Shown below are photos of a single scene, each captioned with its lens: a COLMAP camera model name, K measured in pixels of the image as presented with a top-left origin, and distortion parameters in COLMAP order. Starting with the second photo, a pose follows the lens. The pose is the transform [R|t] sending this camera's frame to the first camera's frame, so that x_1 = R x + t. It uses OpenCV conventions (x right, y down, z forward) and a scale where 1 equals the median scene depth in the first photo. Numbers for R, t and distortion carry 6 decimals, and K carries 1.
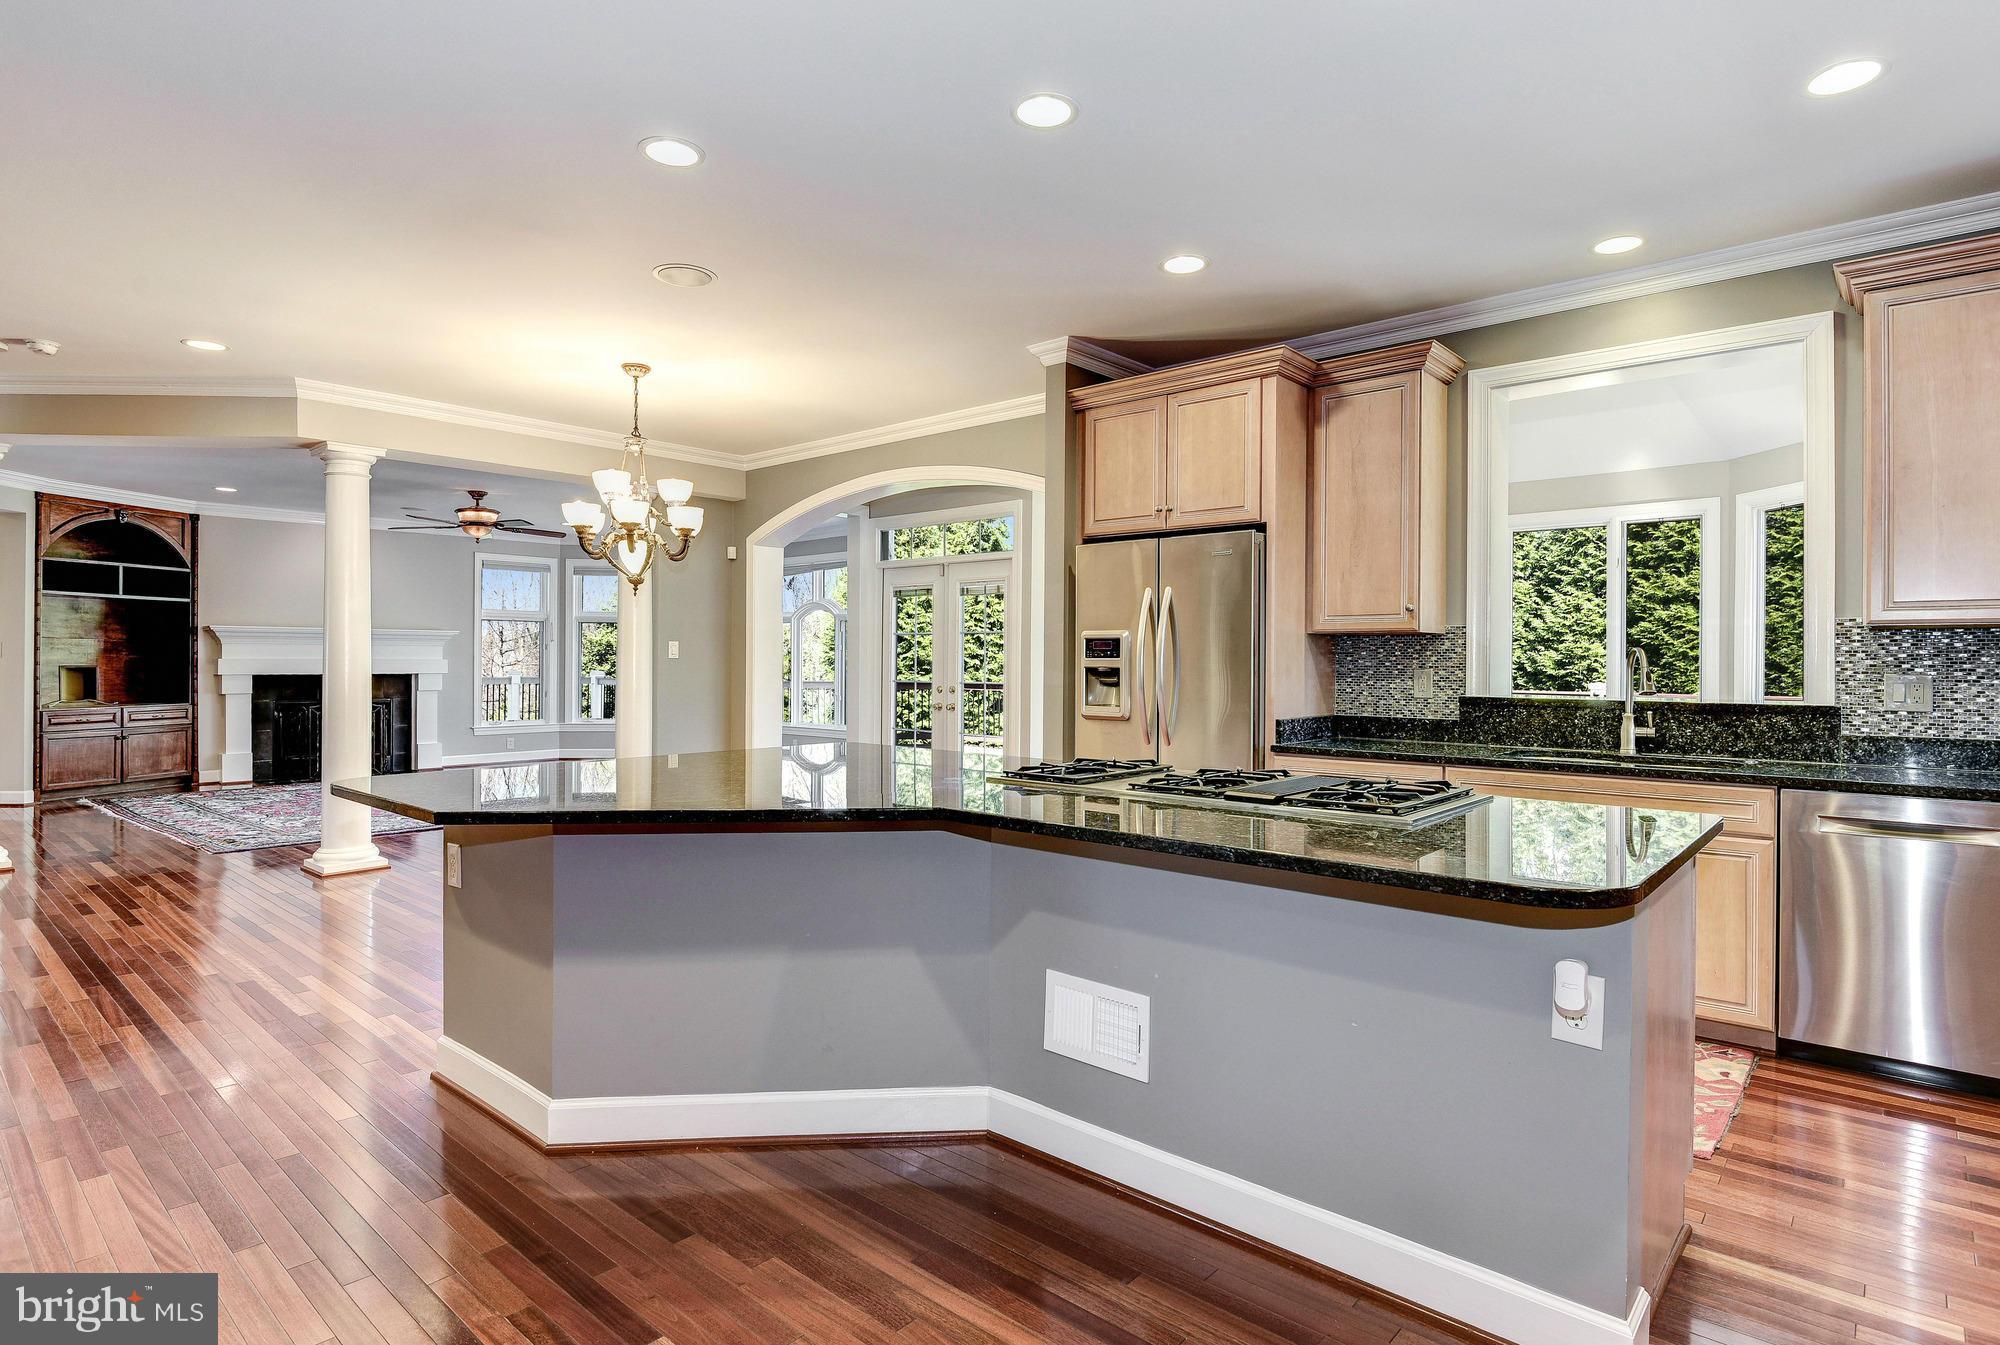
lens RADIAL K [[1039.4, 0, 1002.0], [0, 1039.4, 668.4], [0, 0, 1]] dist [-0.007550, 0.000473]
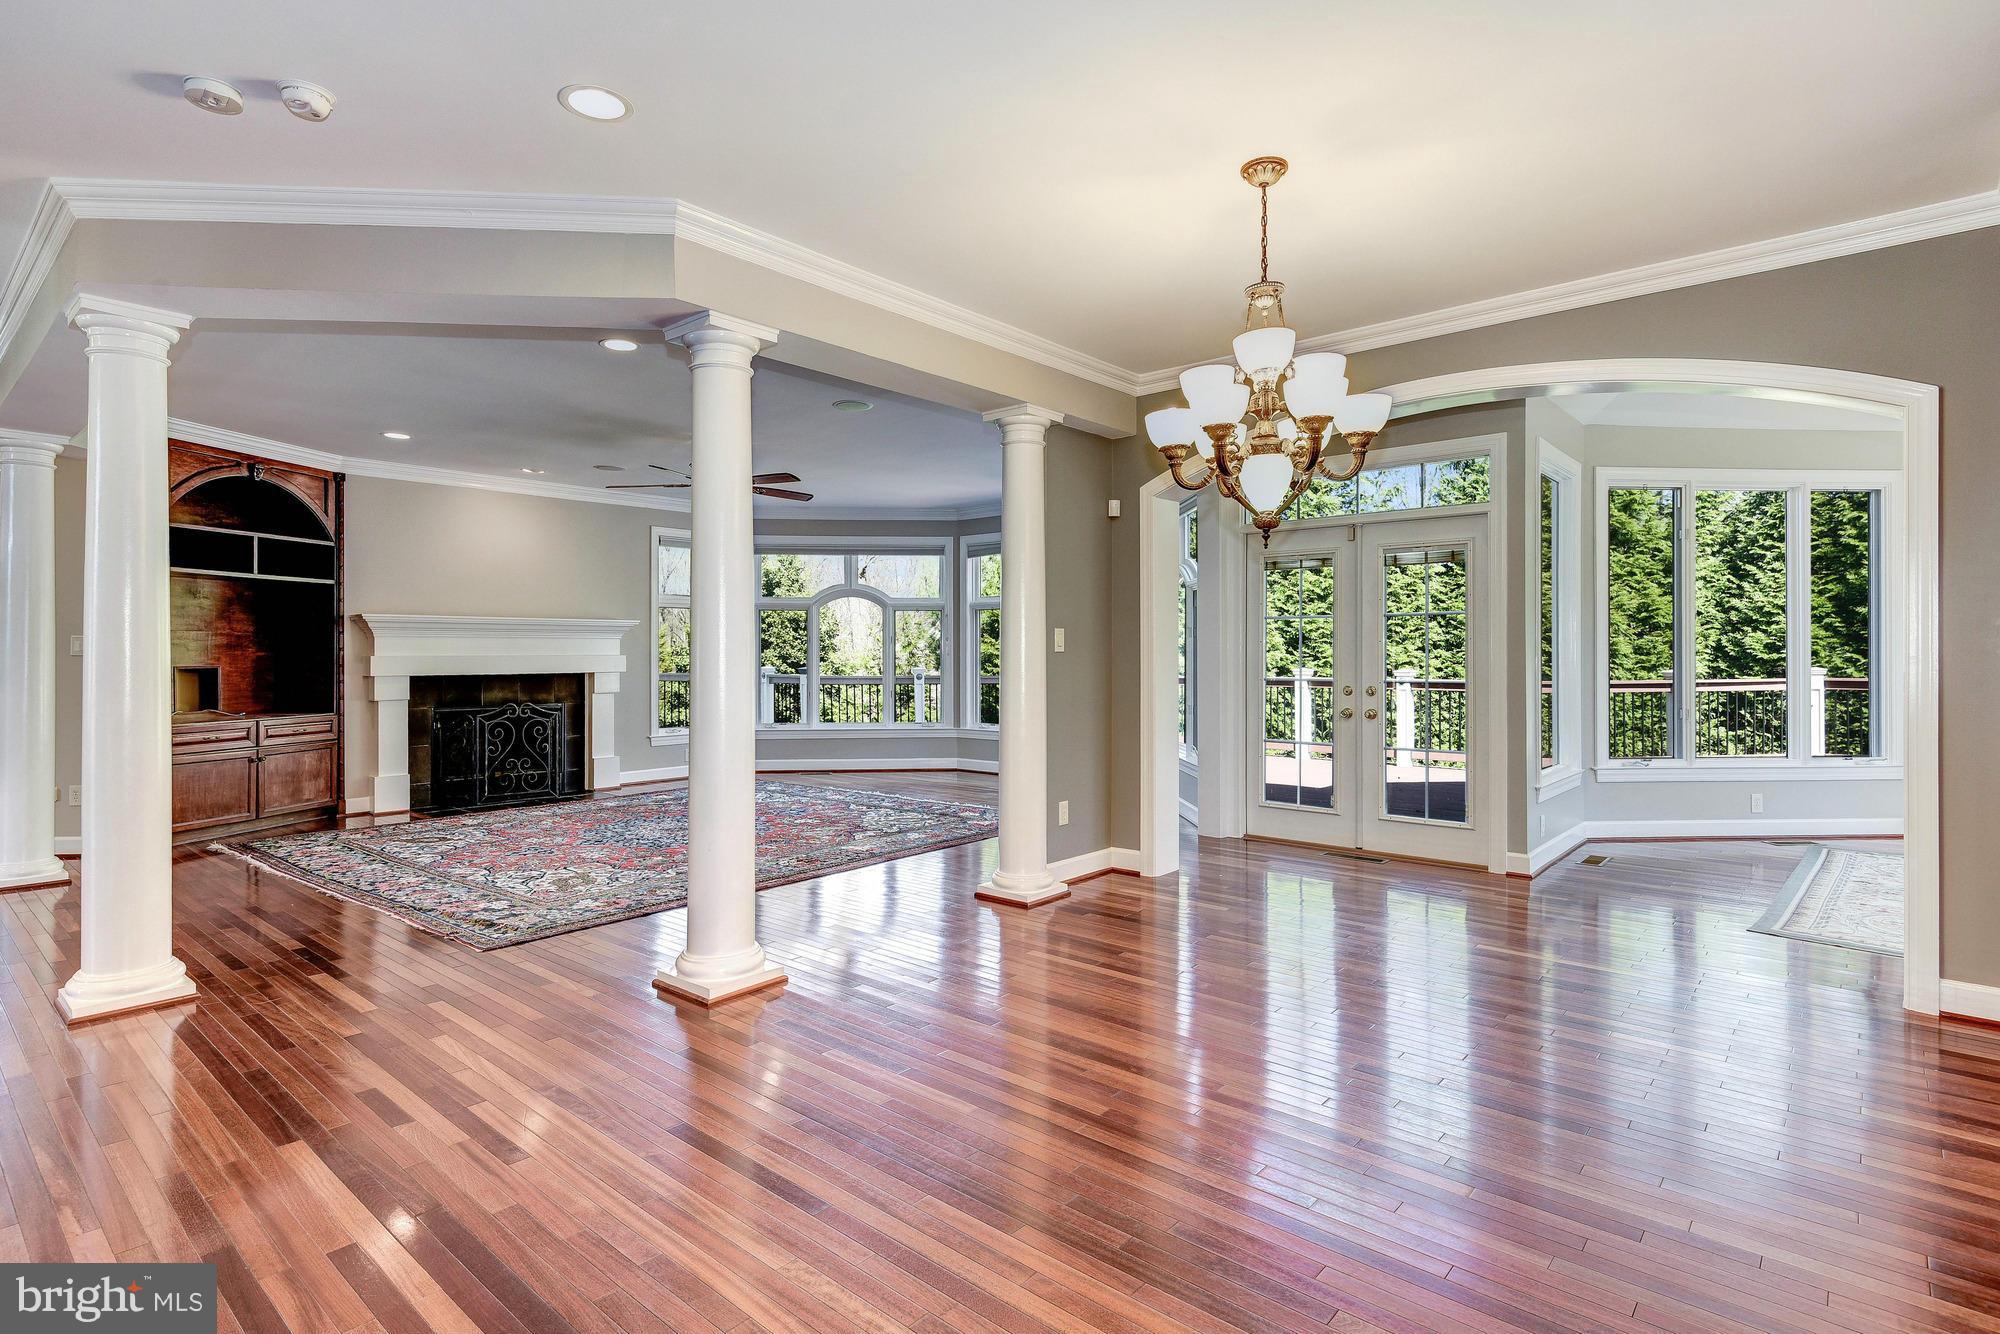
lens RADIAL K [[1003.4, 0, 1000.2], [0, 1003.4, 651.7], [0, 0, 1]] dist [-0.001825, -0.001060]
pose [[0.999881, -0.009214, 0.012385, -0.289935], [0.009268, 0.999948, -0.004349, -0.004805], [-0.012345, 0.004463, 0.999914, 0.233740]]
